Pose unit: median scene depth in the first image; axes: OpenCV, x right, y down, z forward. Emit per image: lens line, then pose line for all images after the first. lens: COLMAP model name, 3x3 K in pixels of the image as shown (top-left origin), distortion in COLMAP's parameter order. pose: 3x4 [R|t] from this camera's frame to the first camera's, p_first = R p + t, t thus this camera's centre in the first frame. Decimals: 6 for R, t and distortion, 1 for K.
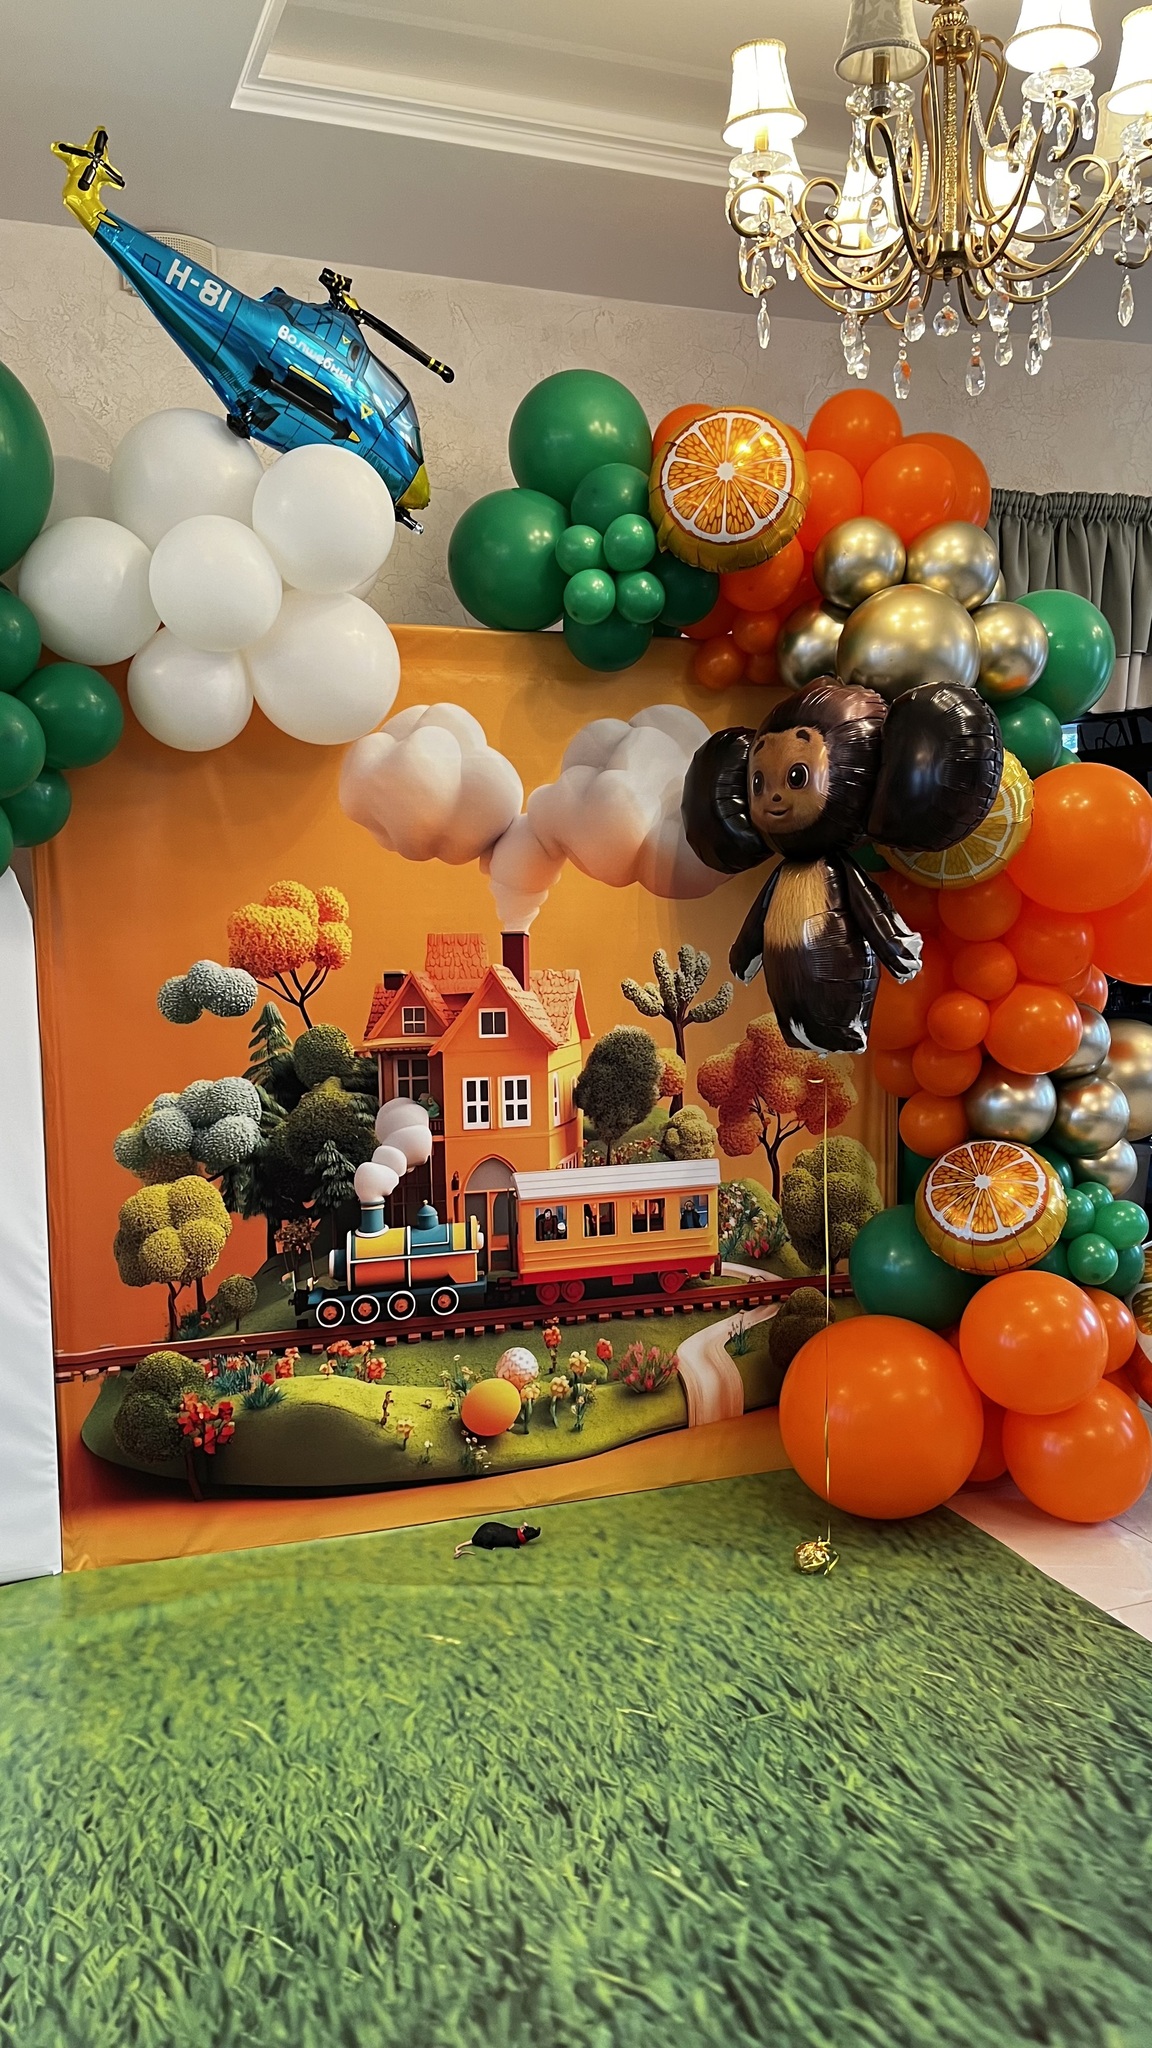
lens RADIAL K [[1545.9, 0, 566.7], [0, 1545.9, 1047.6], [0, 0, 1]] dist [0.084590, -0.129445]
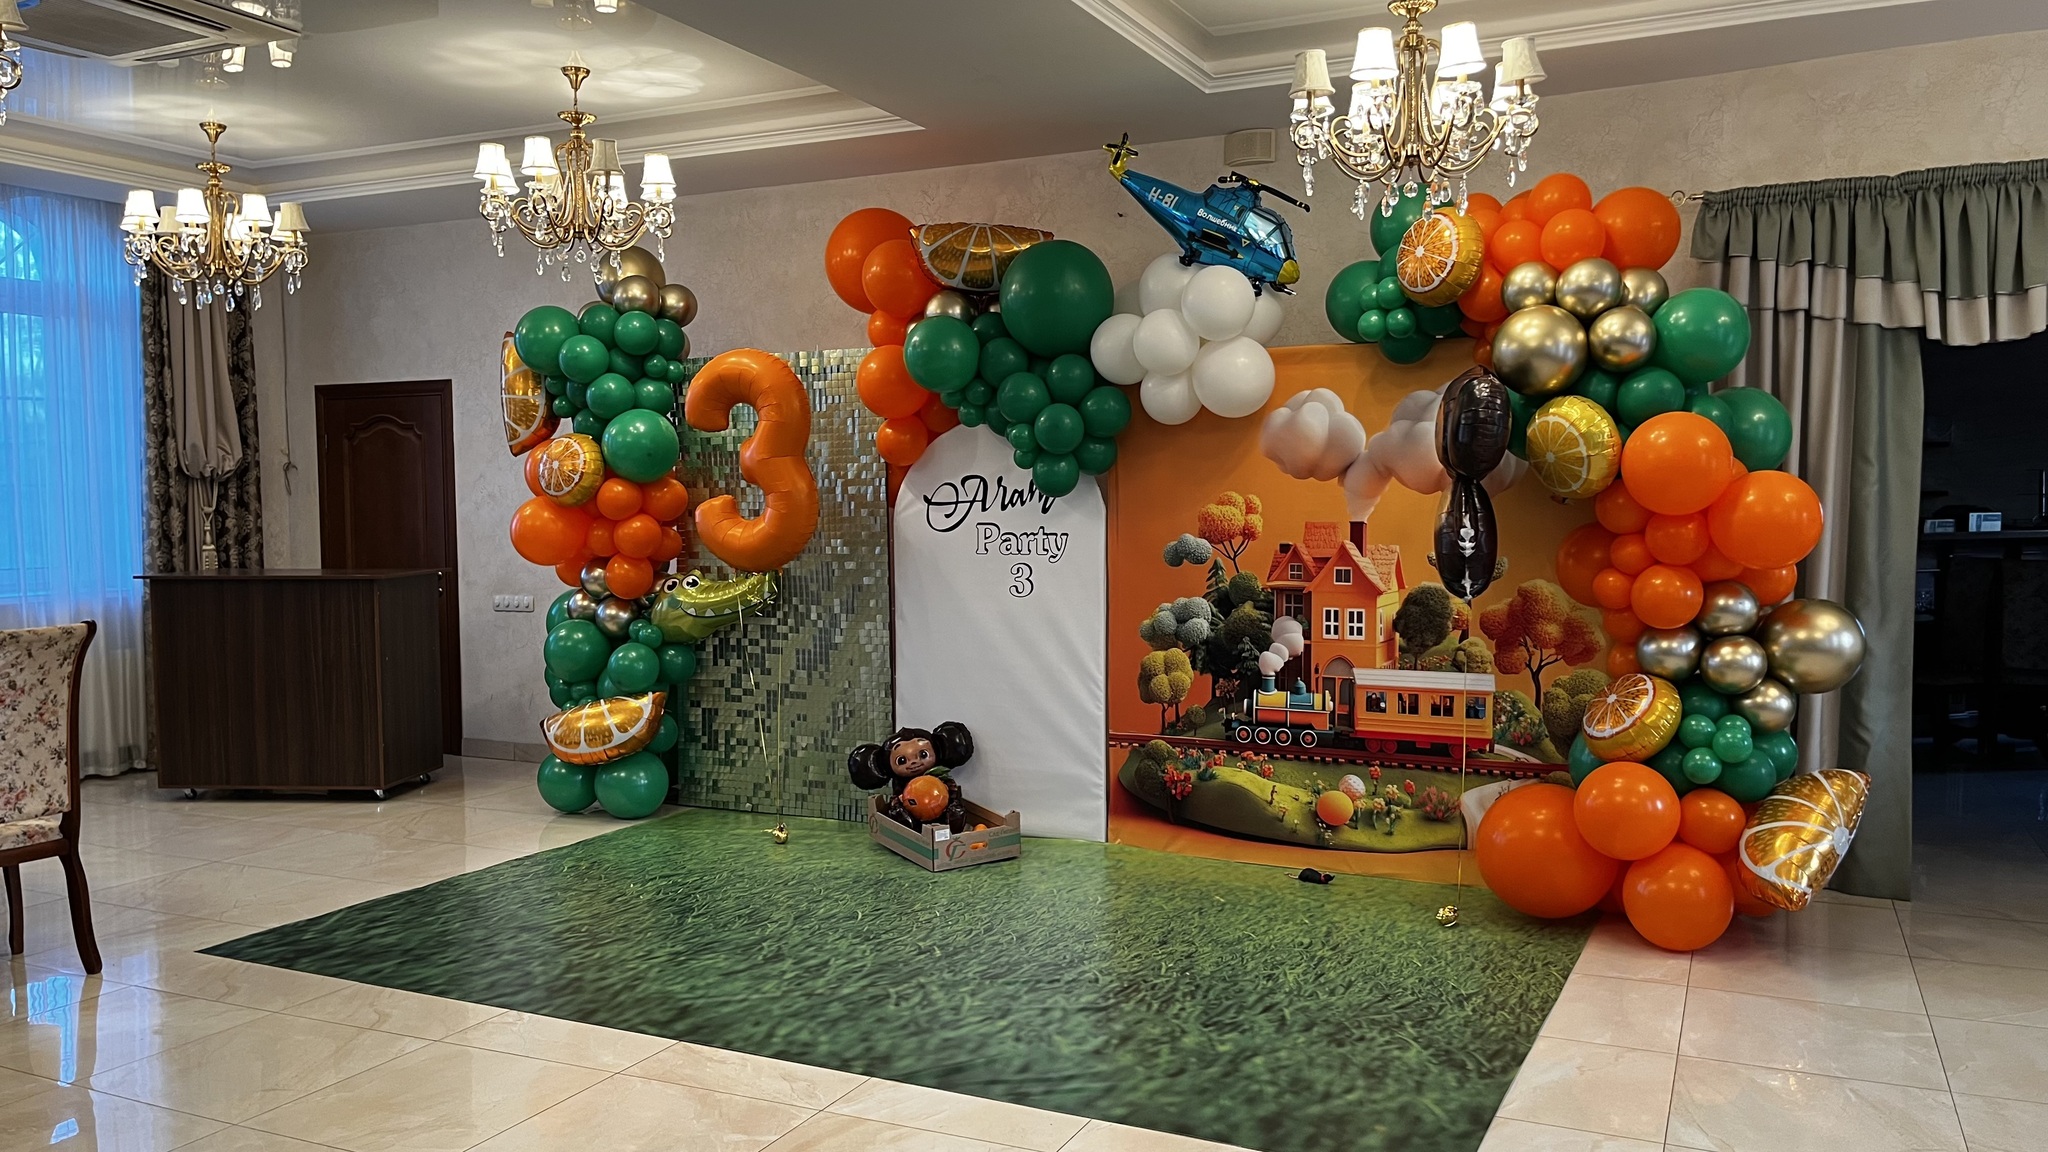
lens RADIAL K [[1551.5, 0, 1025.9], [0, 1551.5, 582.9], [0, 0, 1]] dist [0.067488, -0.095174]
pose [[0.688465, 0.047447, -0.723716, 0.956399], [-0.071025, 0.997472, -0.002171, 0.020165], [0.721784, 0.052897, 0.690094, -0.413599]]
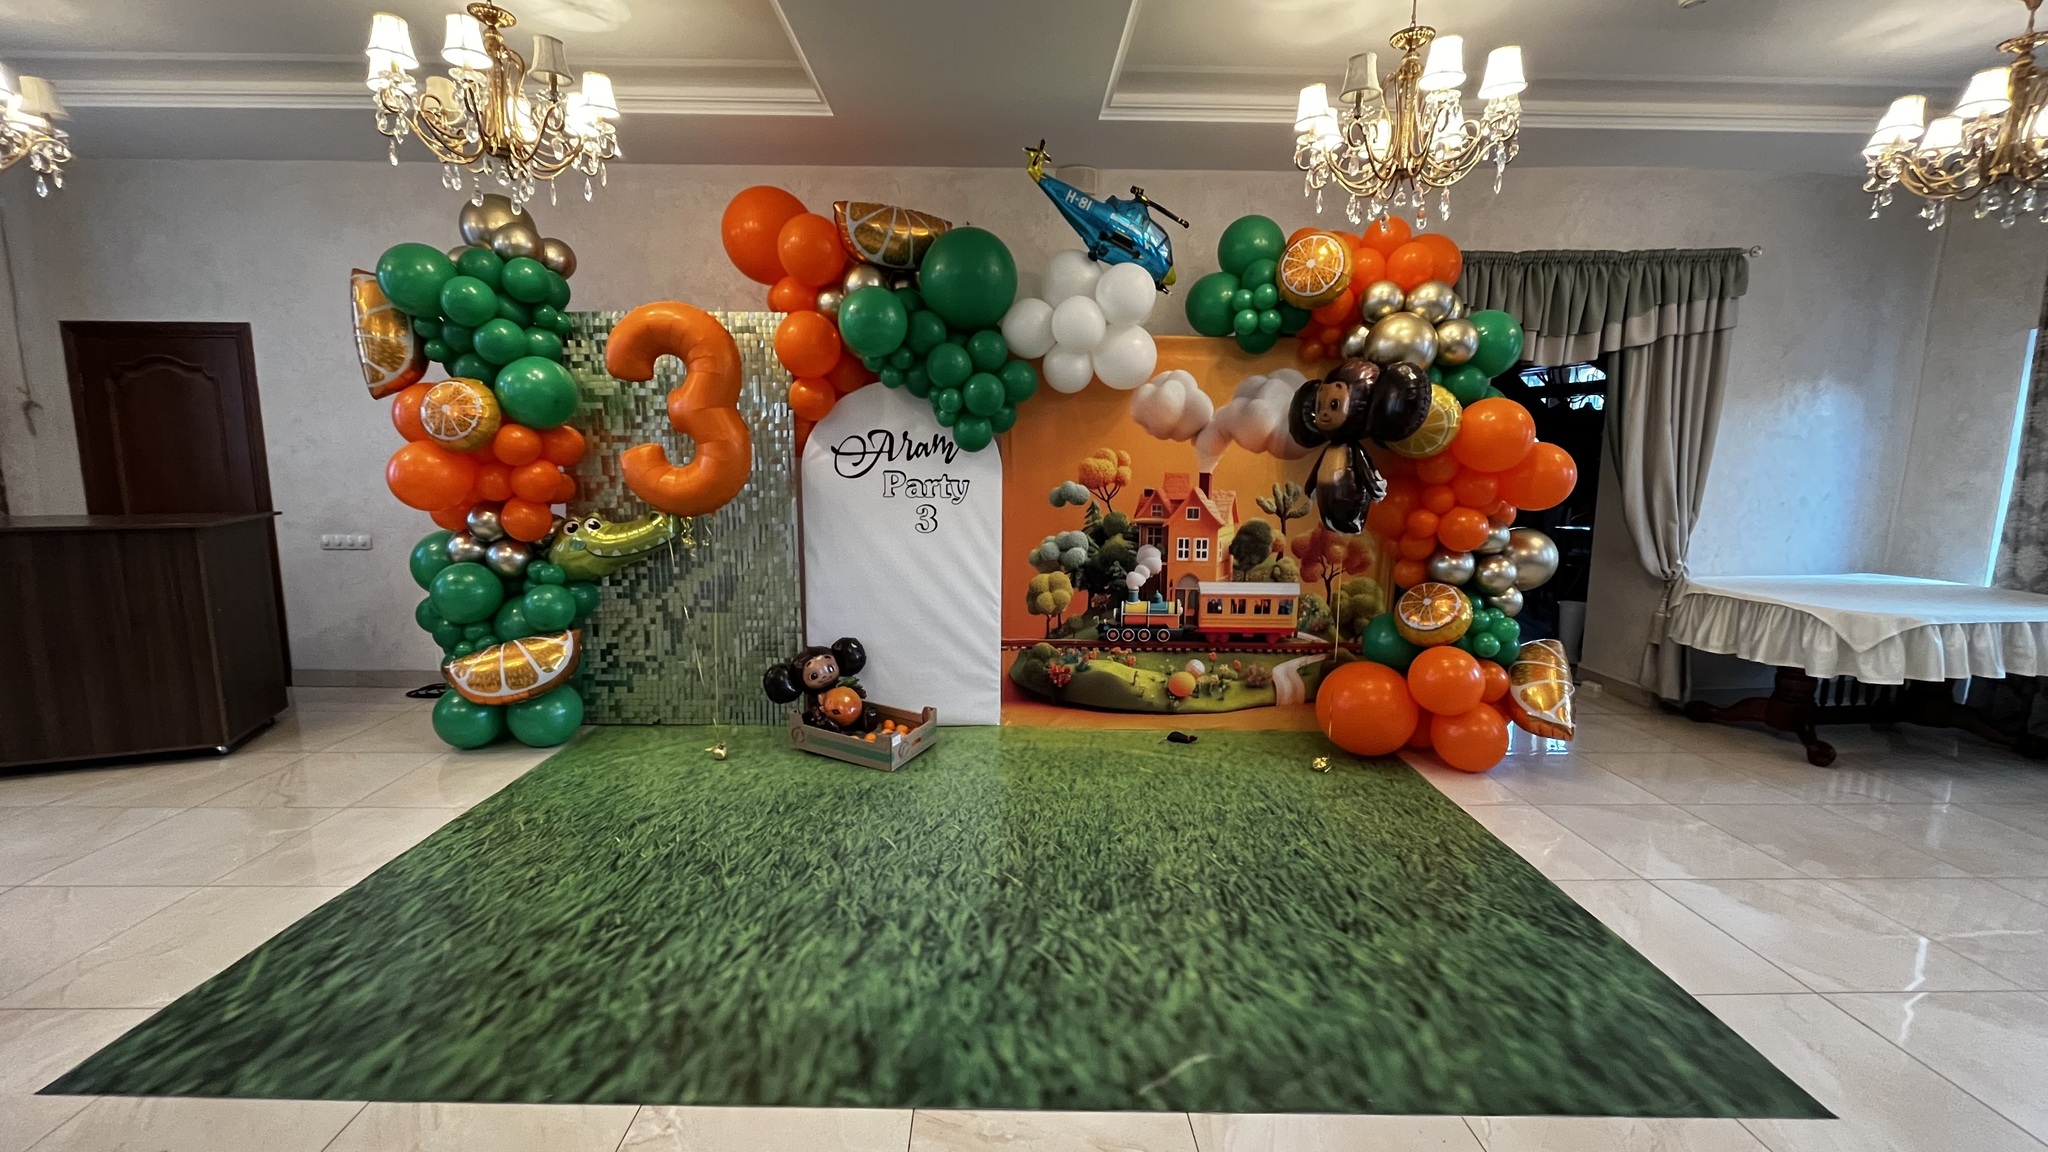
lens RADIAL K [[827.0, 0, 1016.9], [0, 827.0, 571.9], [0, 0, 1]] dist [-0.003387, -0.000387]
pose [[0.939810, 0.070552, -0.334336, 0.121385], [-0.054212, 0.996846, 0.057966, 0.012858], [0.337371, -0.036352, 0.940670, -0.214325]]
